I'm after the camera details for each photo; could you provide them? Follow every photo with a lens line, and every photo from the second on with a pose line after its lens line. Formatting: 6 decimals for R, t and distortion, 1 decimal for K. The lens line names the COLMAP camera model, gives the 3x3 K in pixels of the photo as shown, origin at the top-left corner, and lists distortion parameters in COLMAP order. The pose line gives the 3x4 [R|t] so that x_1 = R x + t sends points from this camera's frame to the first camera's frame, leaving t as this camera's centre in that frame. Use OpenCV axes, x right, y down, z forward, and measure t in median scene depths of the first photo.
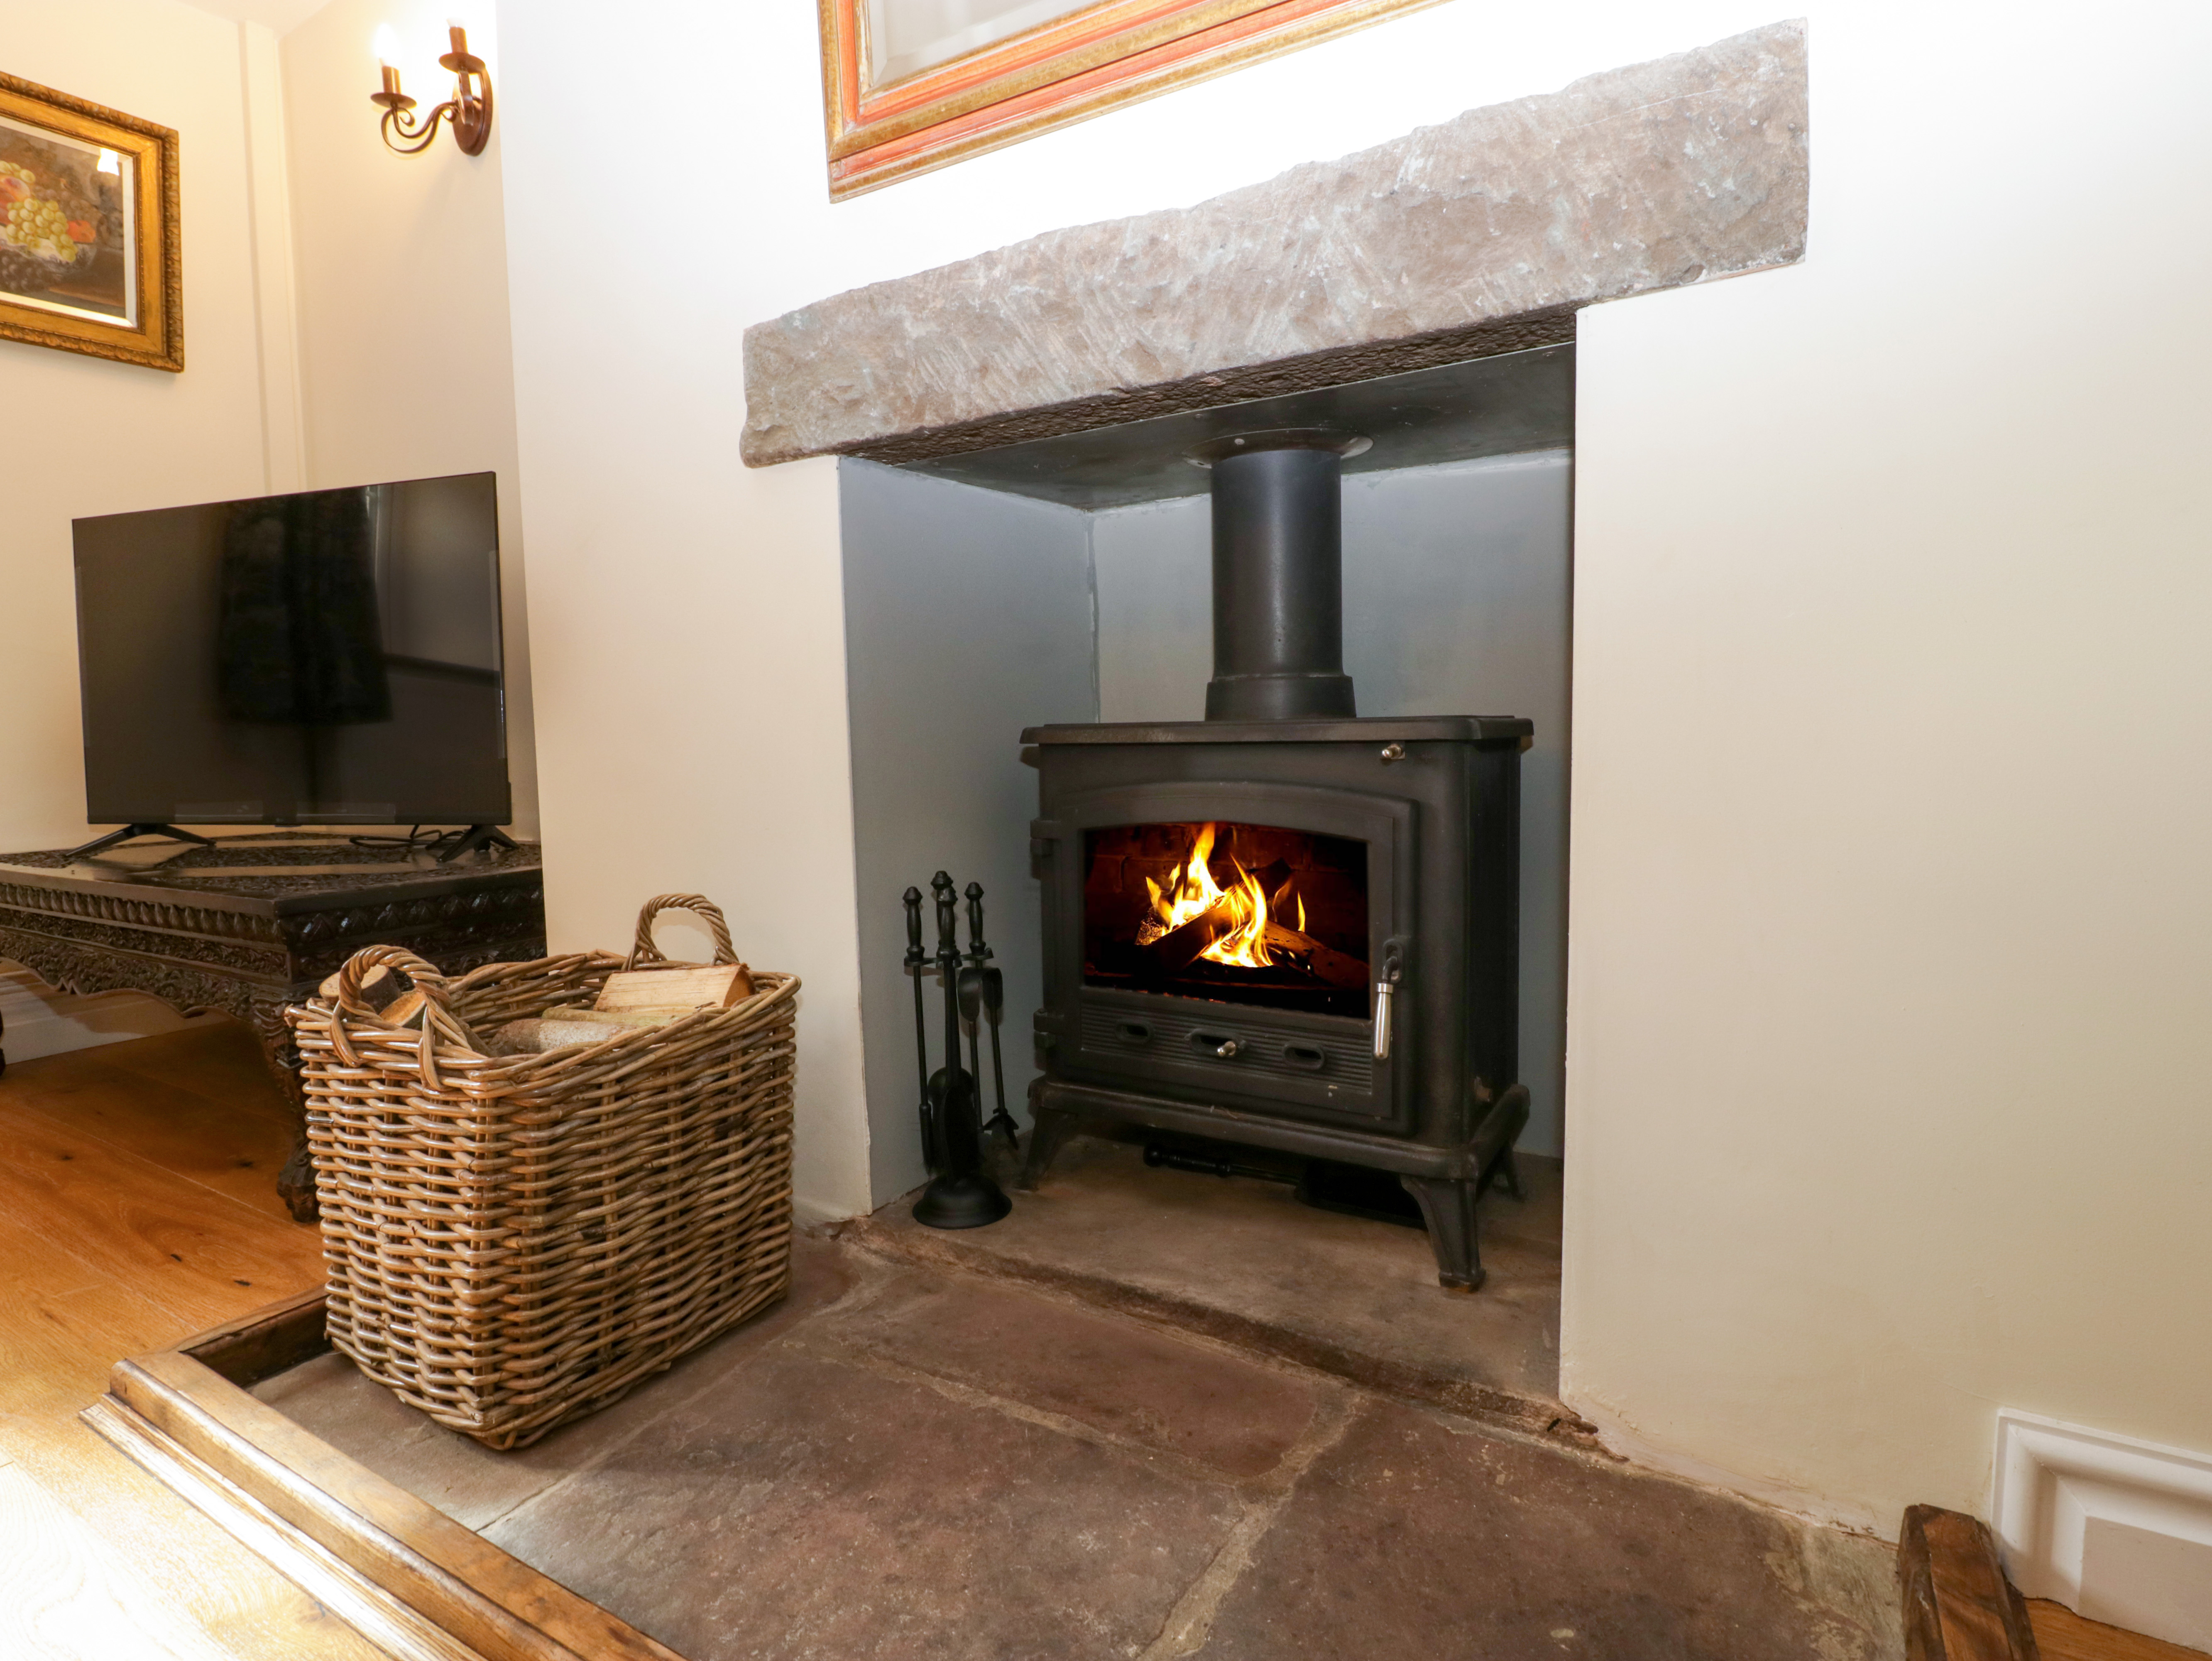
lens RADIAL K [[1148.0, 0, 1093.8], [0, 1148.0, 797.4], [0, 0, 1]] dist [0.001174, -0.015098]
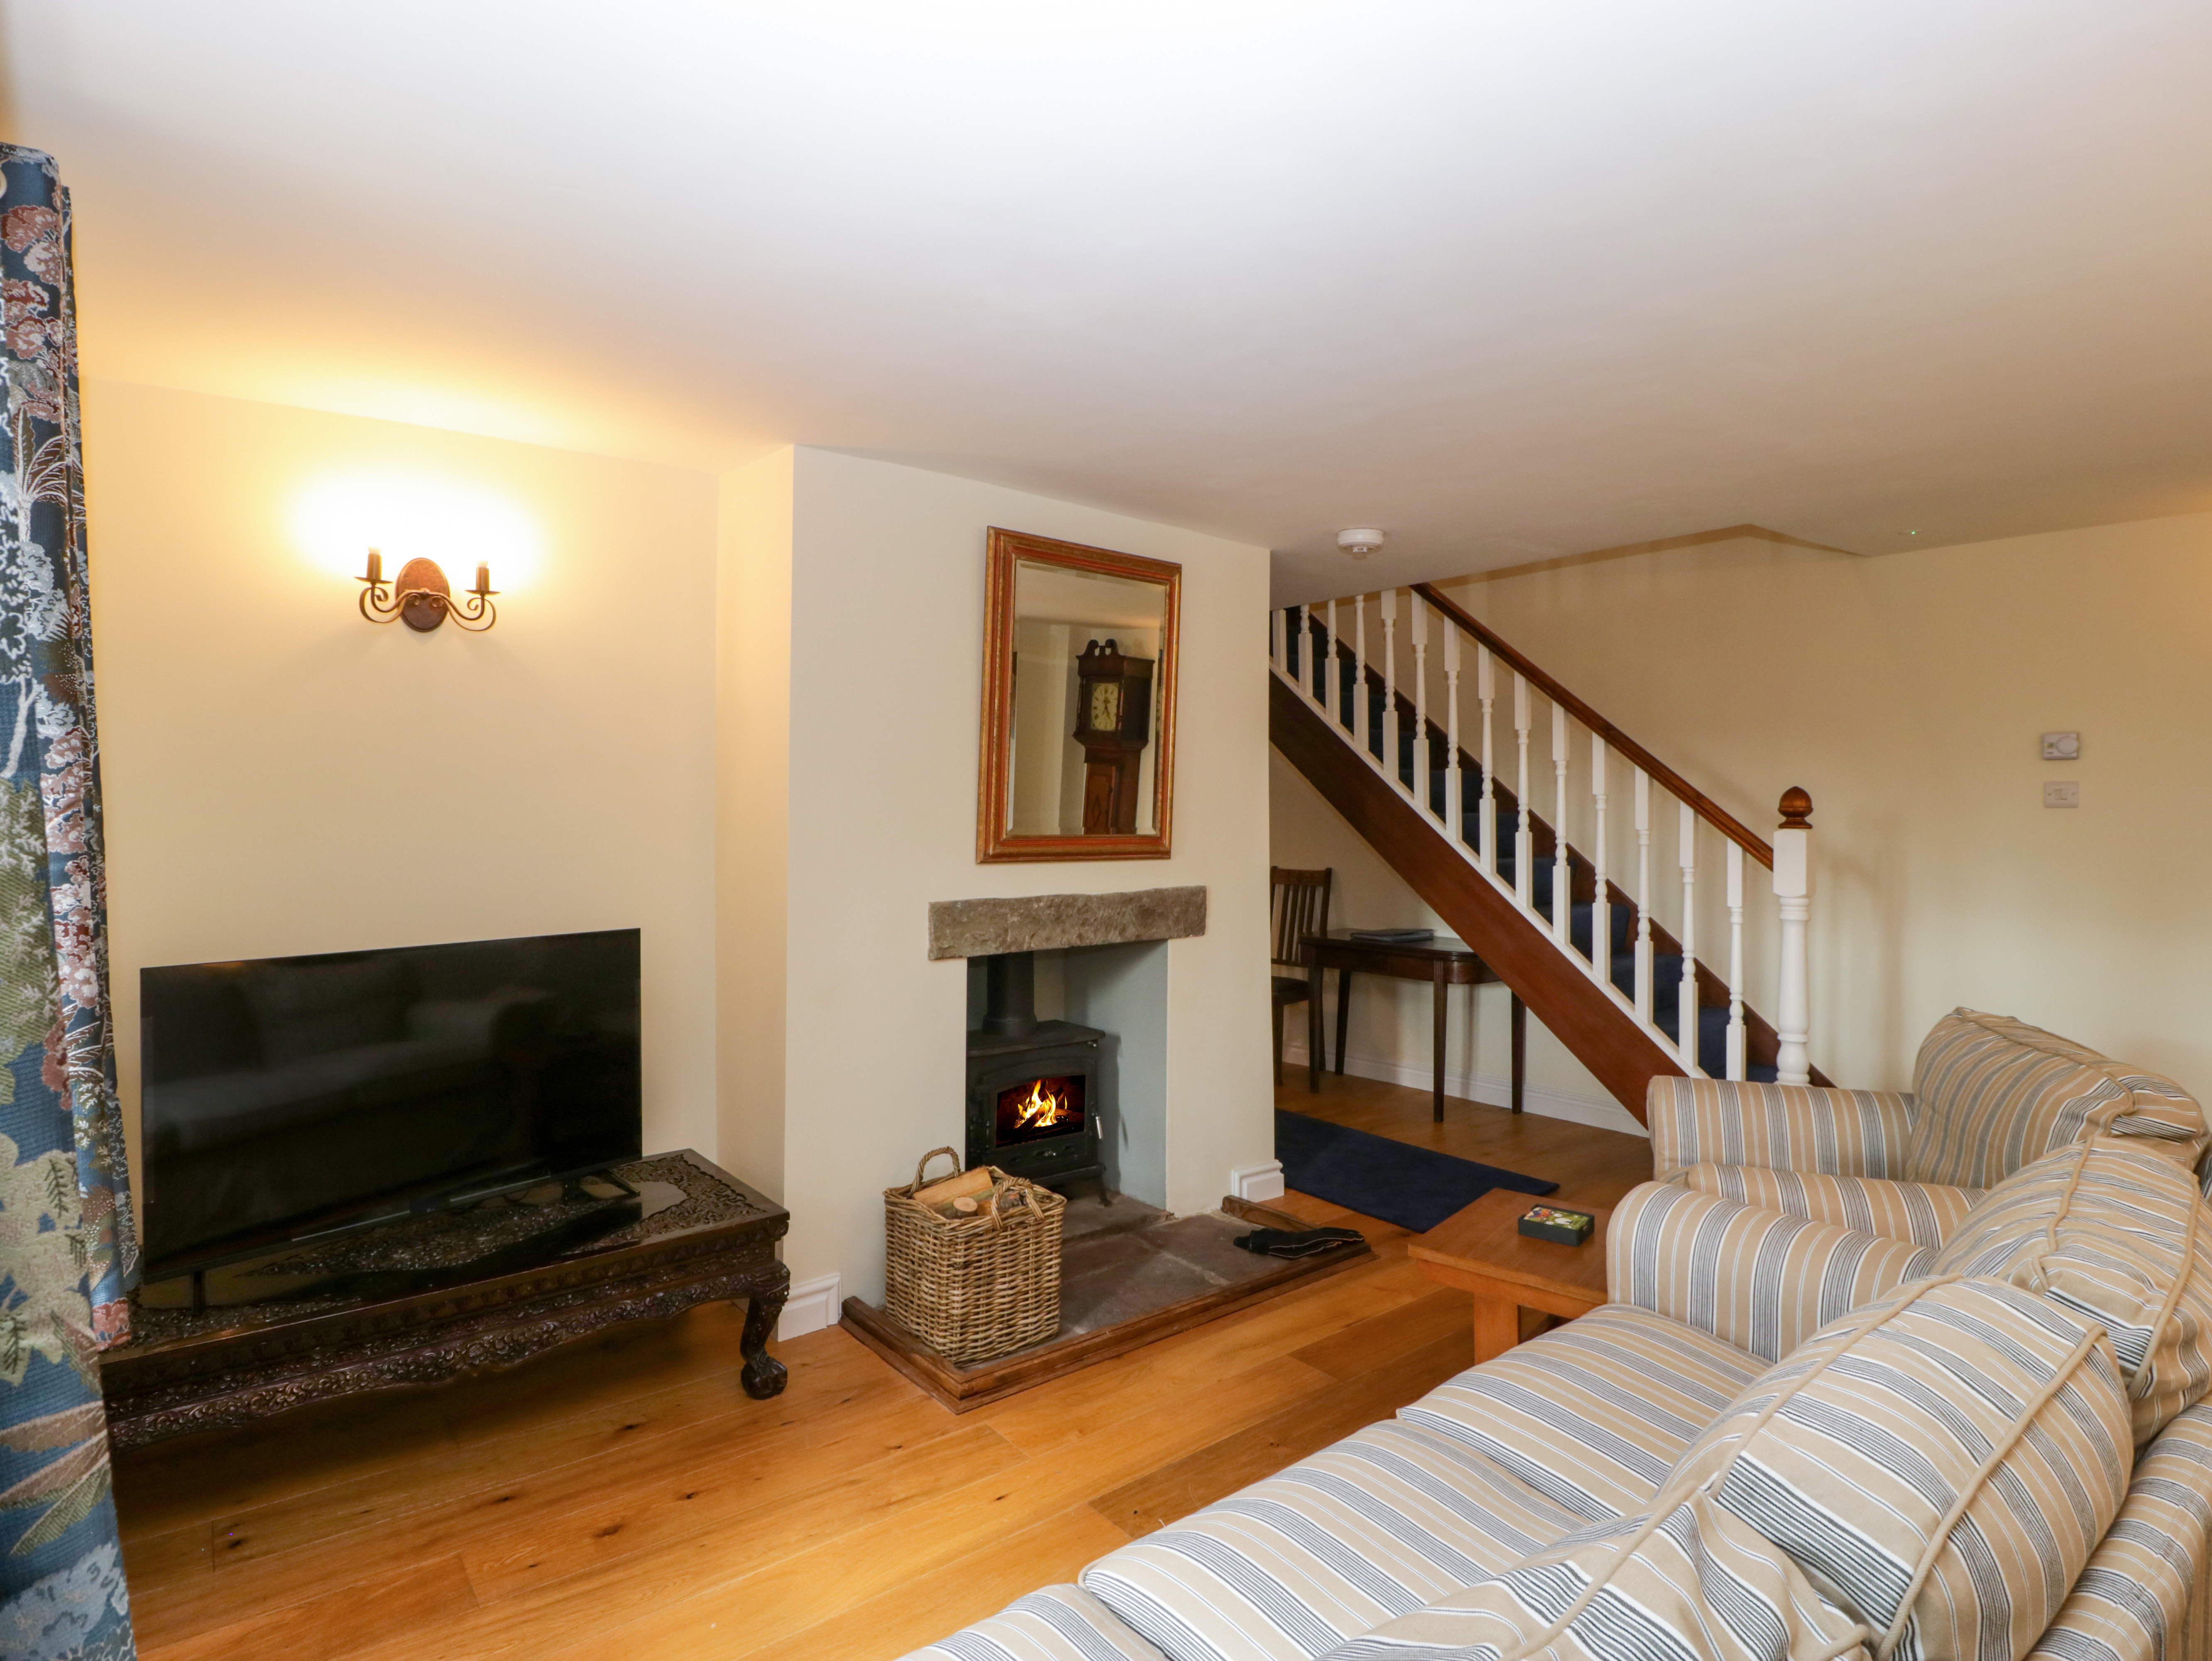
lens RADIAL K [[1140.6, 0, 1086.8], [0, 1140.6, 810.7], [0, 0, 1]] dist [0.000934, -0.014326]
pose [[0.355892, 0.032894, 0.933948, -2.752959], [0.048610, 0.997376, -0.053651, -0.523404], [-0.933262, 0.064493, 0.353359, -0.168250]]
